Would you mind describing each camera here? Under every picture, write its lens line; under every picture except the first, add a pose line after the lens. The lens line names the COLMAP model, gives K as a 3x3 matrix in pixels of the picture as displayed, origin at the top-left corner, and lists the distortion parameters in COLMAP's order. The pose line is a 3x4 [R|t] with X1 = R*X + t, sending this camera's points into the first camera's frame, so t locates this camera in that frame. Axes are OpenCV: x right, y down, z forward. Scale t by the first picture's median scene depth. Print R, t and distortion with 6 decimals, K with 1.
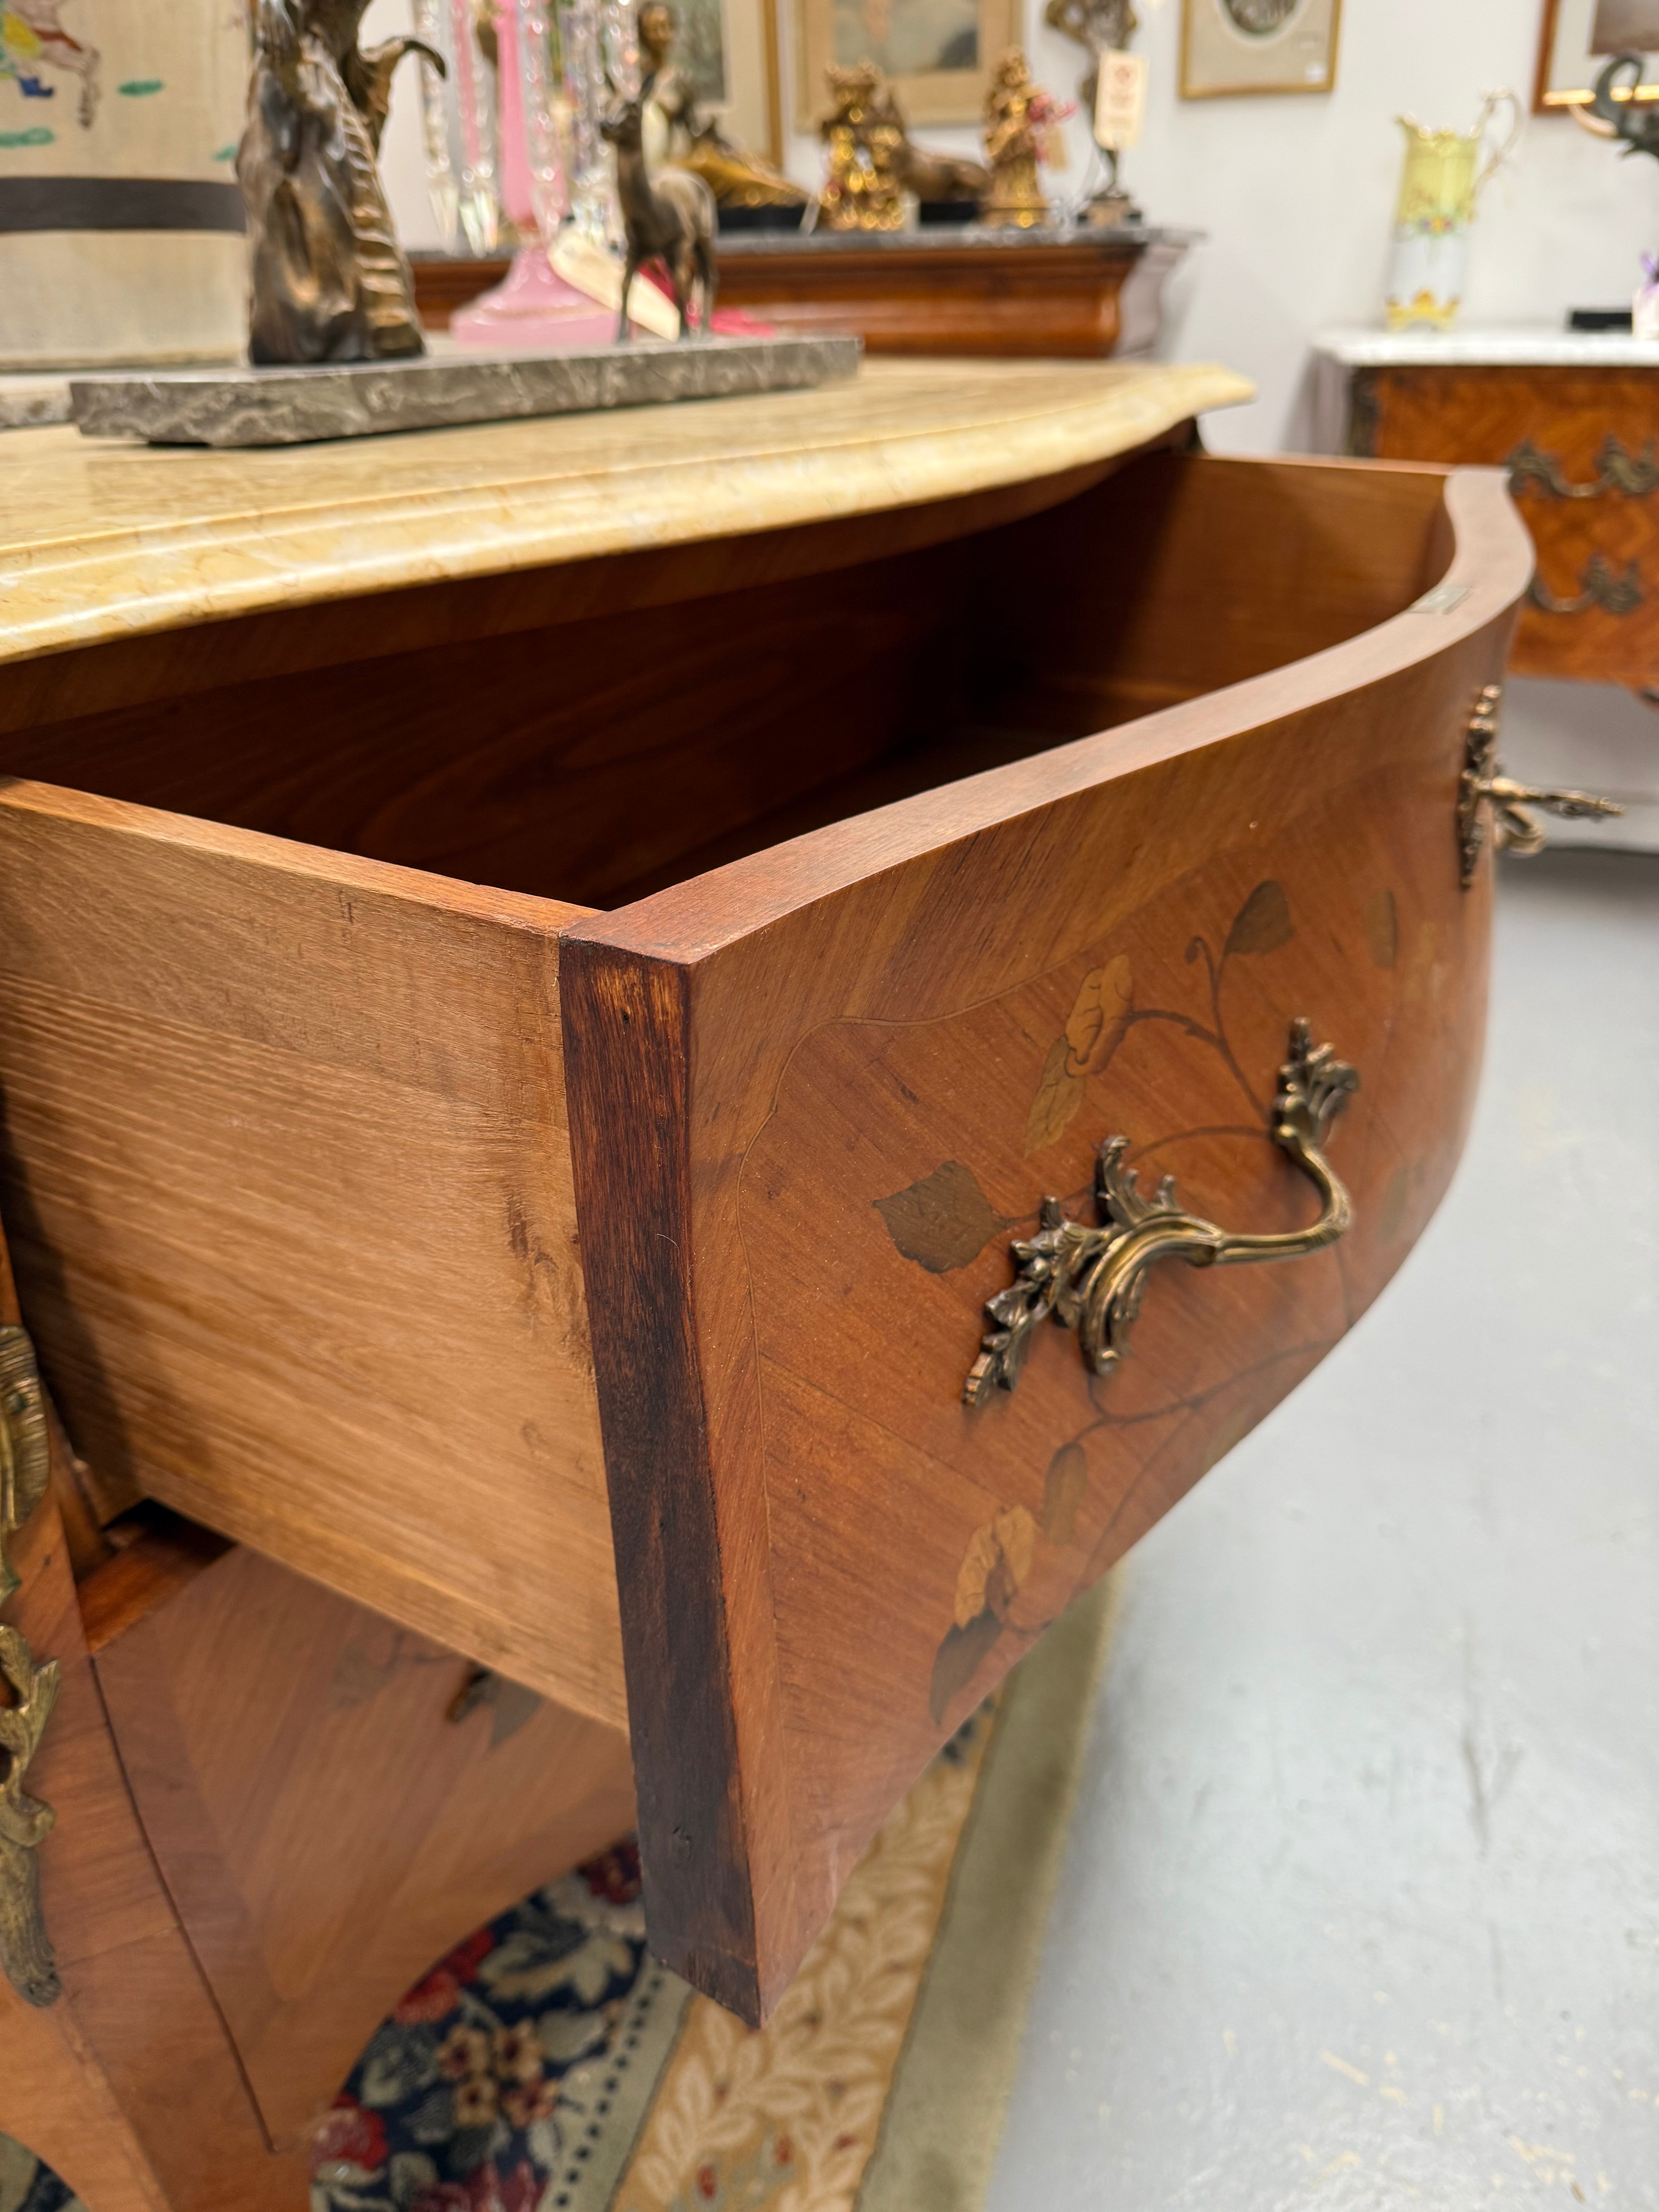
lens RADIAL K [[1641.0, 0, 821.6], [0, 1641.0, 1106.9], [0, 0, 1]] dist [-0.012396, -0.004888]
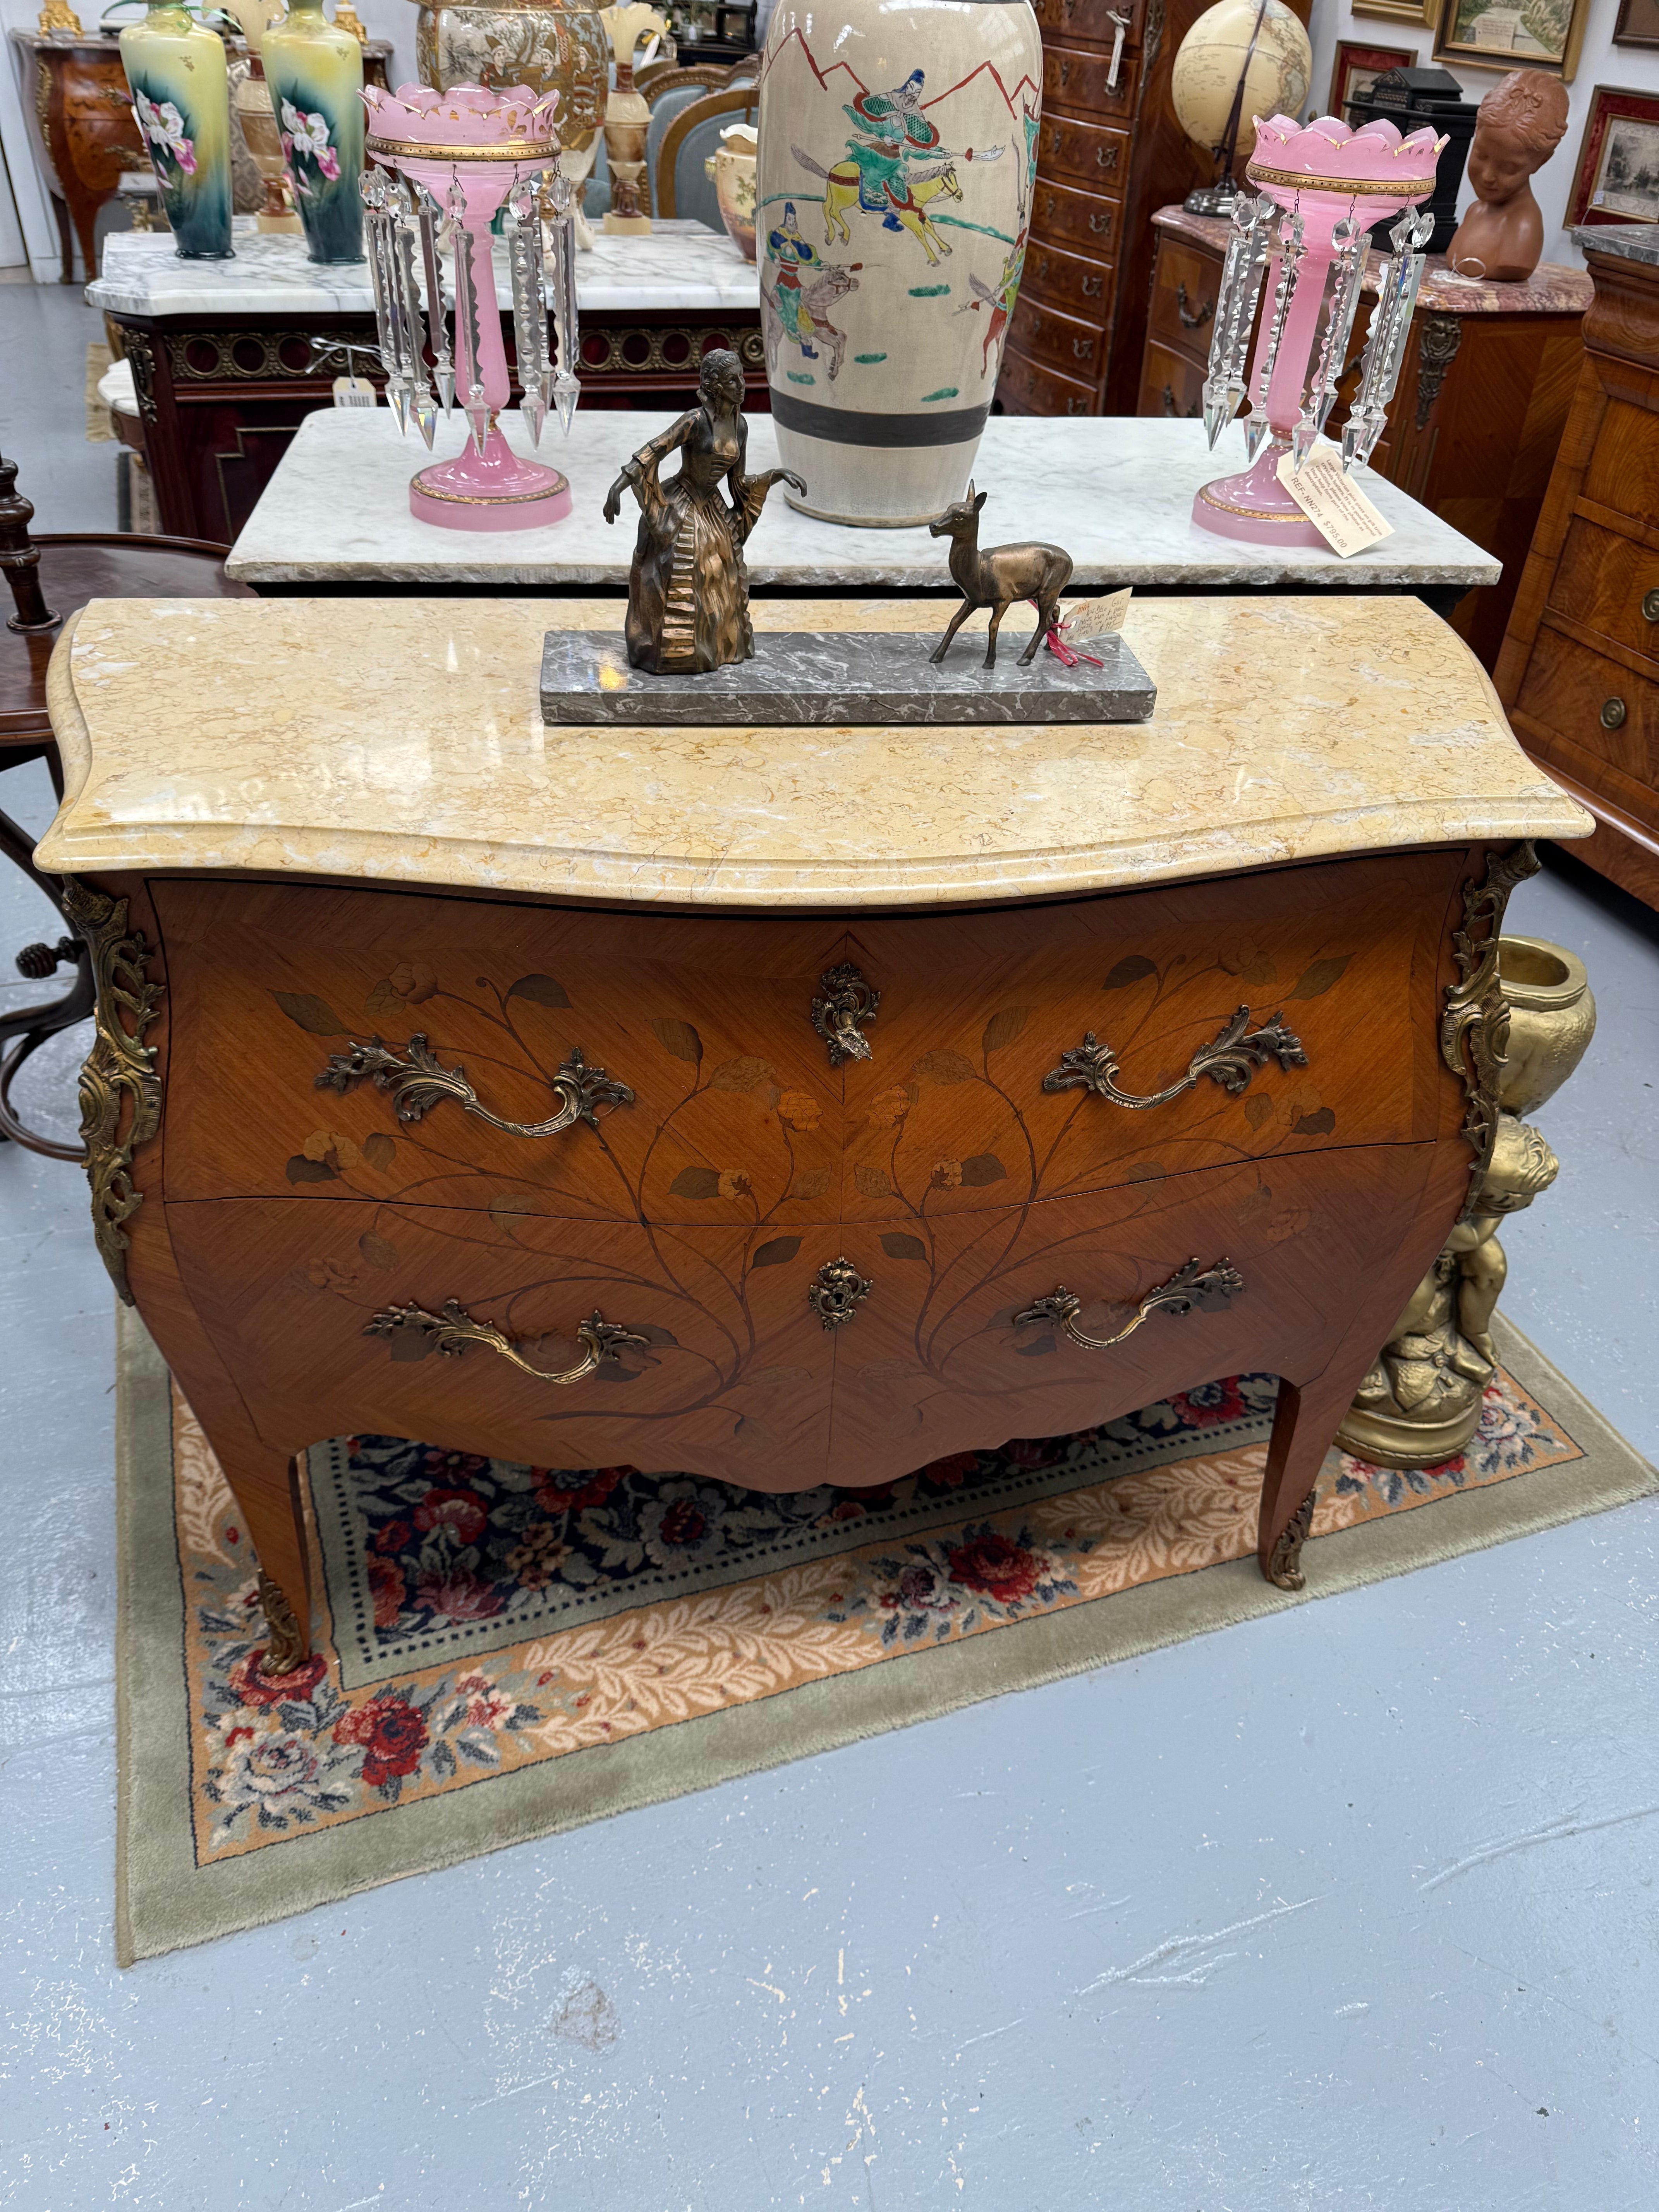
lens RADIAL K [[1570.0, 0, 829.5], [0, 1570.0, 1106.0], [0, 0, 1]] dist [0.048668, -0.064372]
pose [[0.609282, 0.511322, -0.606075, 0.764494], [-0.401991, 0.858002, 0.319745, -0.481989], [0.683505, 0.048822, 0.728311, -0.037002]]
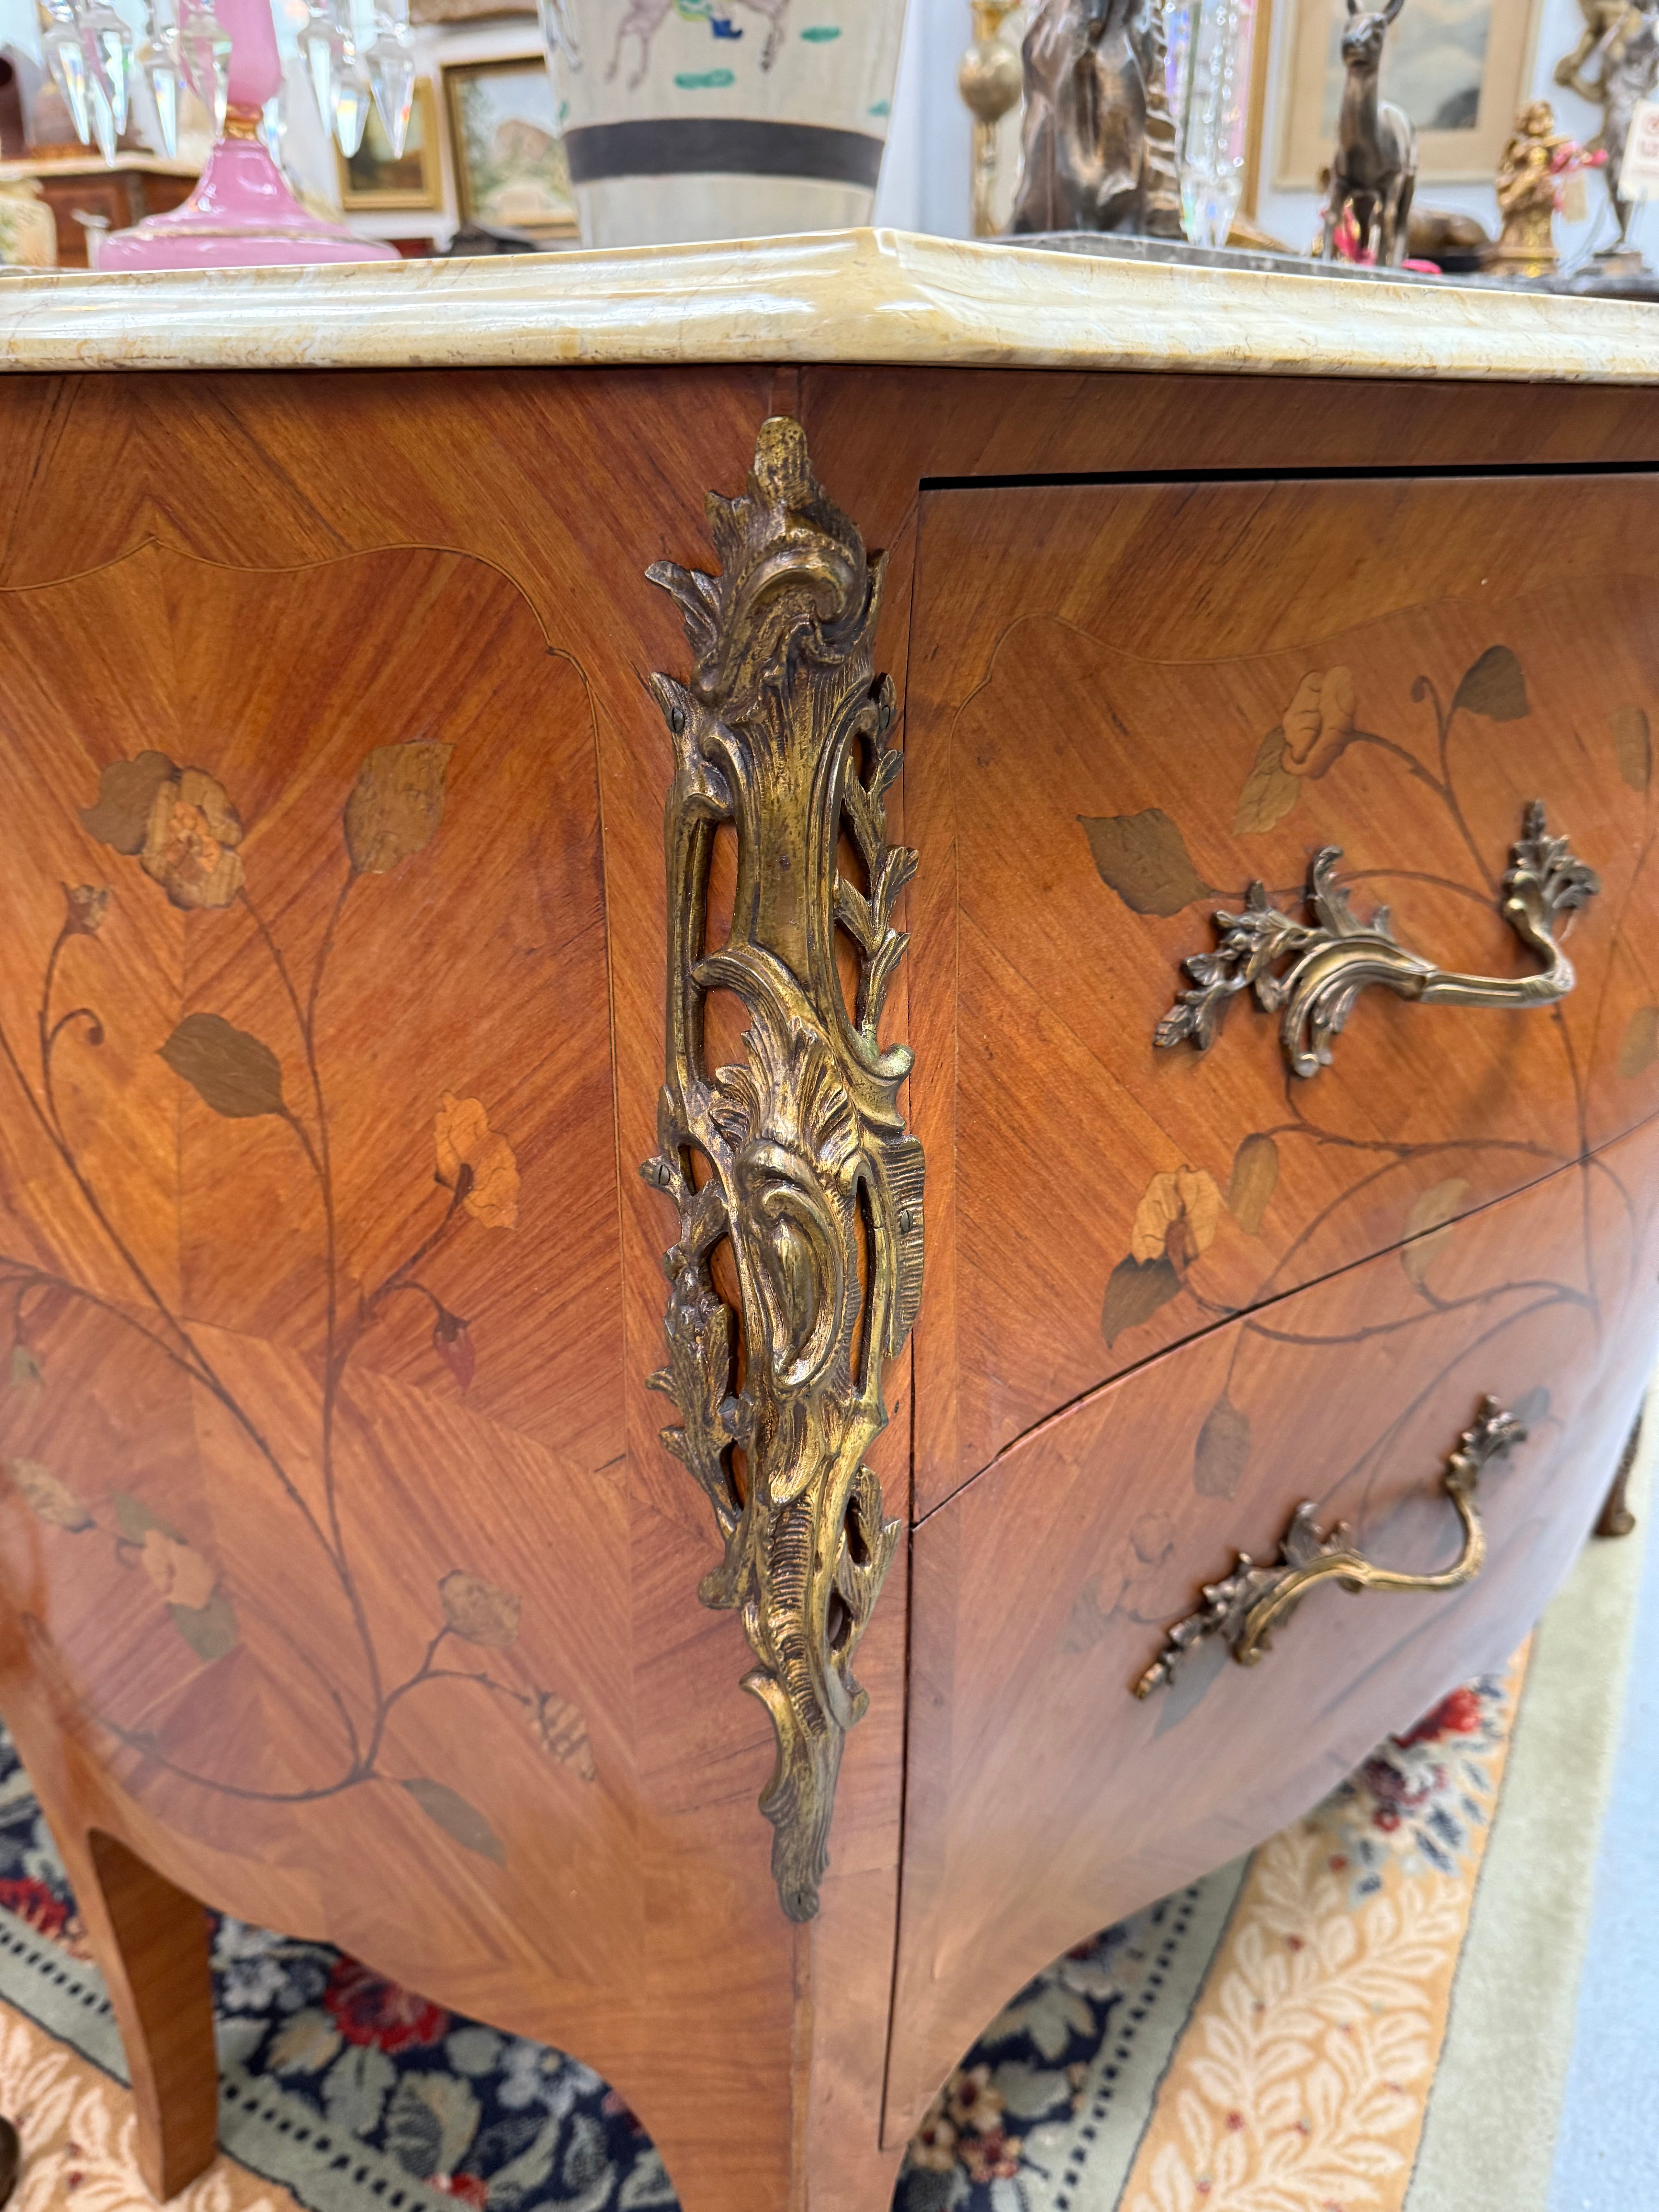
lens RADIAL K [[1619.2, 0, 814.0], [0, 1619.2, 1103.4], [0, 0, 1]] dist [-0.029643, 0.008488]
pose [[0.979556, 0.105506, -0.171283, -0.181307], [-0.113284, 0.992901, -0.036259, 0.064020], [0.166242, 0.054922, 0.984554, 0.062325]]
